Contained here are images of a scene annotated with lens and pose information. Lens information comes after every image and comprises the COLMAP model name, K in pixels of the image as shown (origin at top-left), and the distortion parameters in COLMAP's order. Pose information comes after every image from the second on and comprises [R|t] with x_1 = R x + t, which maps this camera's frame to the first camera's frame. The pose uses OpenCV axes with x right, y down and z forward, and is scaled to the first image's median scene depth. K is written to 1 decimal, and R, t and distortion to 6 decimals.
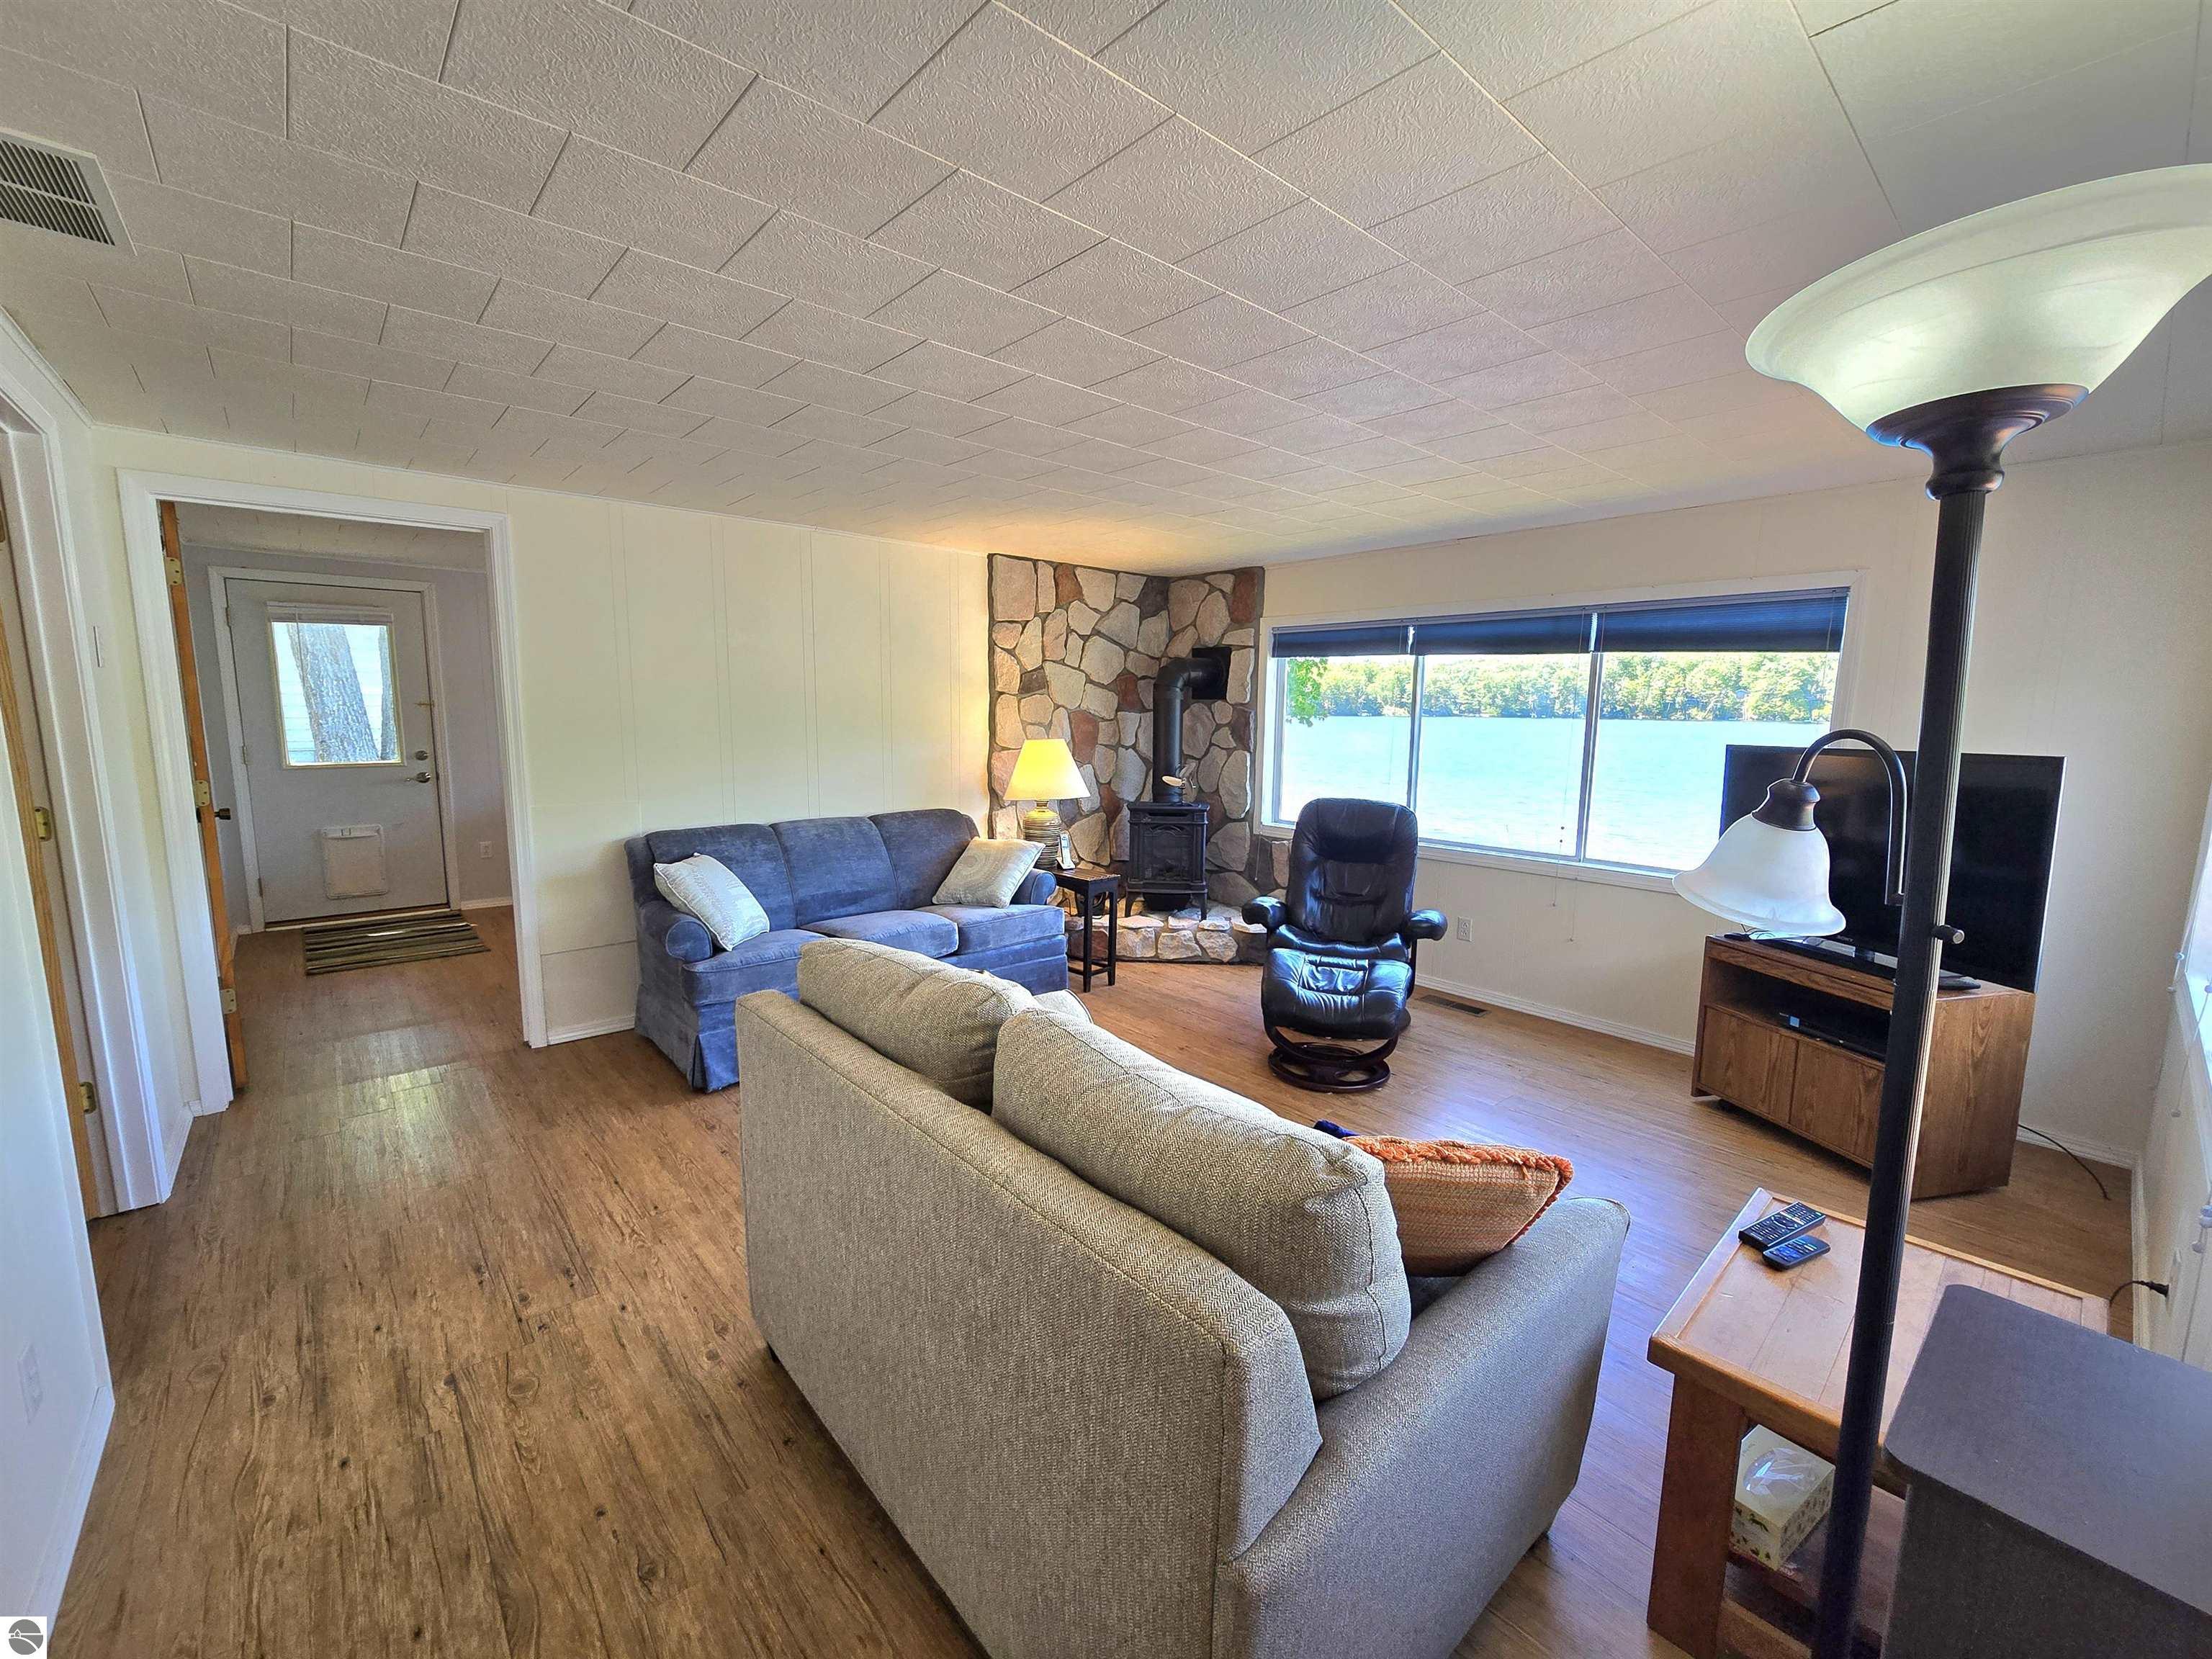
lens RADIAL K [[910.0, 0, 1103.0], [0, 910.0, 849.0], [0, 0, 1]] dist [-0.005851, 0.001567]
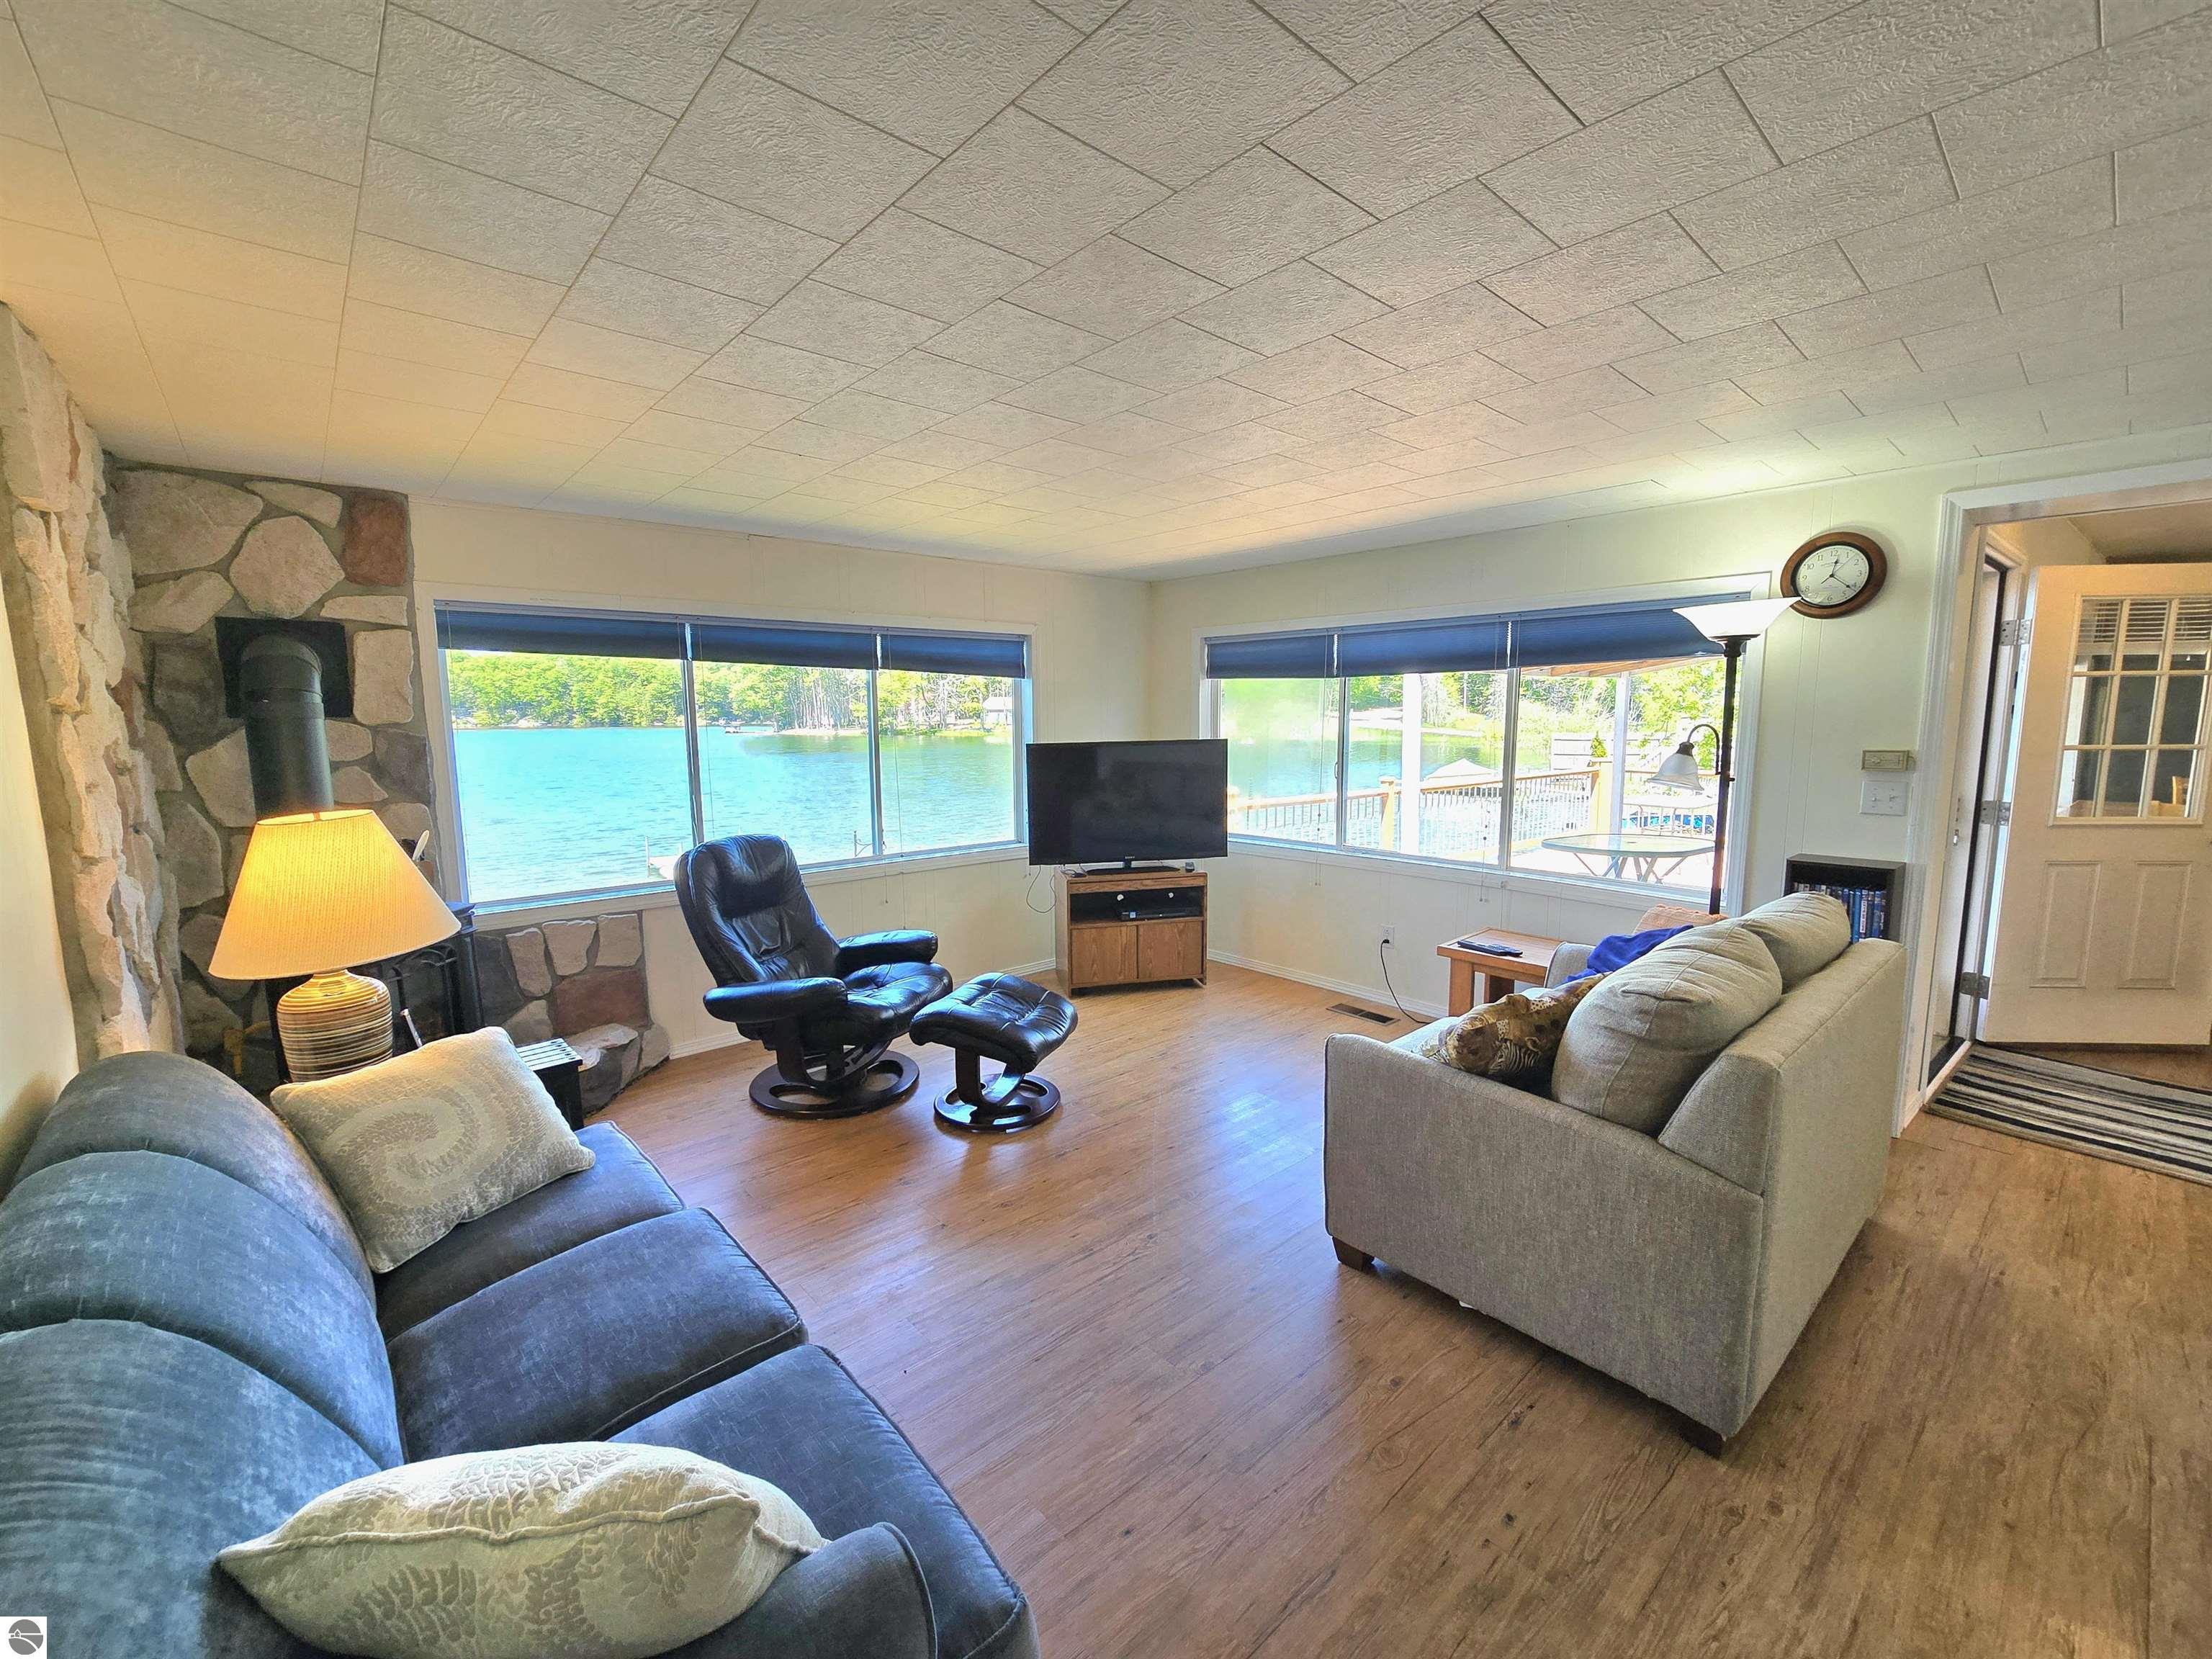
lens RADIAL K [[910.0, 0, 1094.7], [0, 910.0, 835.3], [0, 0, 1]] dist [-0.005851, 0.001567]
pose [[0.005742, -0.144037, 0.989556, -0.489442], [0.162915, 0.976486, 0.141189, -0.111857], [-0.986623, 0.160403, 0.029073, 0.625070]]
